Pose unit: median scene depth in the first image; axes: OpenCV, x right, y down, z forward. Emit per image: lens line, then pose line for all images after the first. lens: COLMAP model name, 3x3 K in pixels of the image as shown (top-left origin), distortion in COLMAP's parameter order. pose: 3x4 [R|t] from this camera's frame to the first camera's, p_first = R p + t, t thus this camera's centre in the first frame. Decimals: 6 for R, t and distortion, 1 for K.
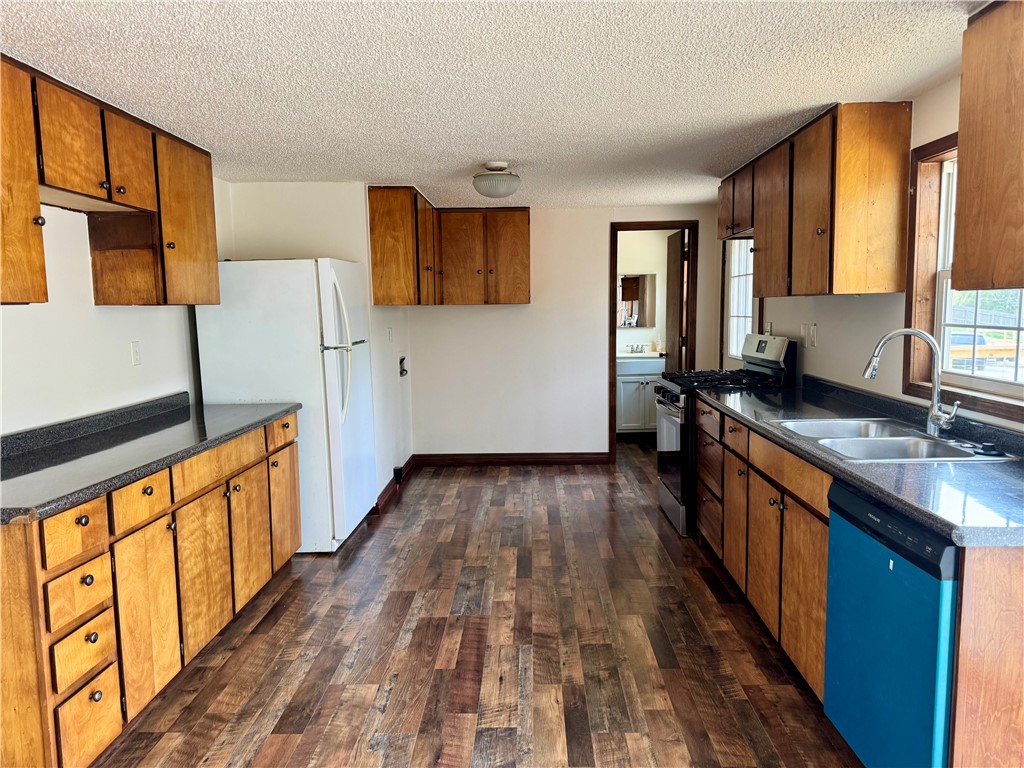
lens RADIAL K [[724.8, 0, 510.1], [0, 724.8, 385.4], [0, 0, 1]] dist [0.066600, -0.084563]
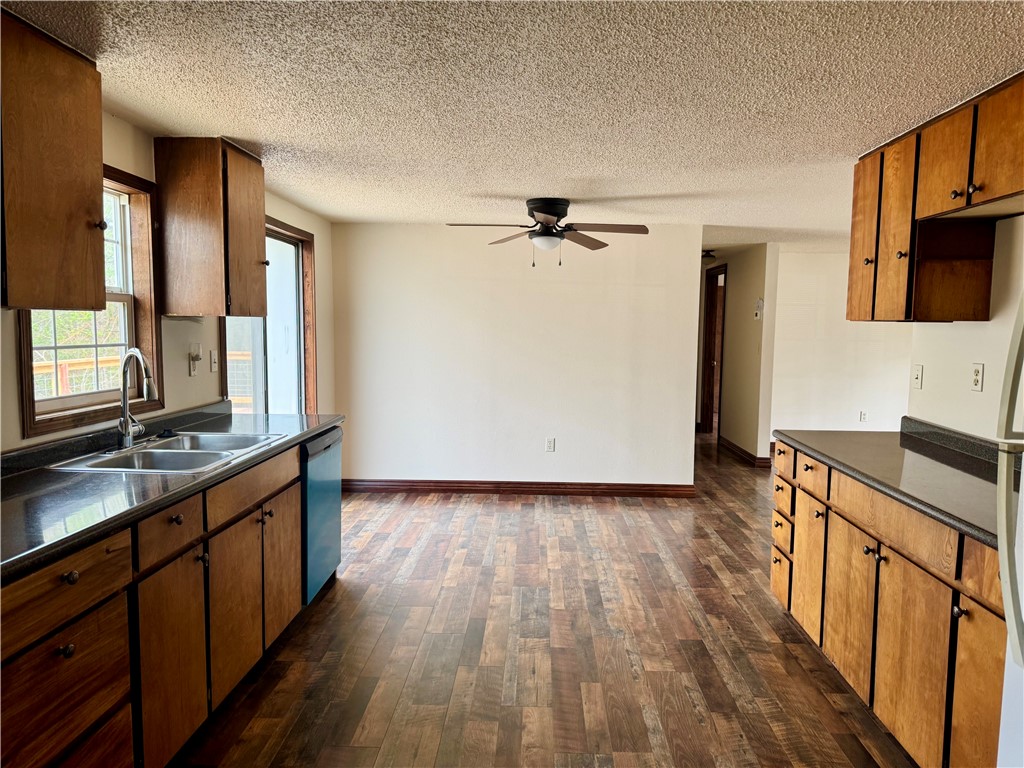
lens RADIAL K [[724.8, 0, 507.5], [0, 724.8, 384.4], [0, 0, 1]] dist [0.066600, -0.084563]
pose [[-0.999872, 0.003959, 0.015534, 0.007729], [0.006759, 0.982803, 0.184532, -0.206066], [-0.014536, 0.184613, -0.982704, 1.930829]]
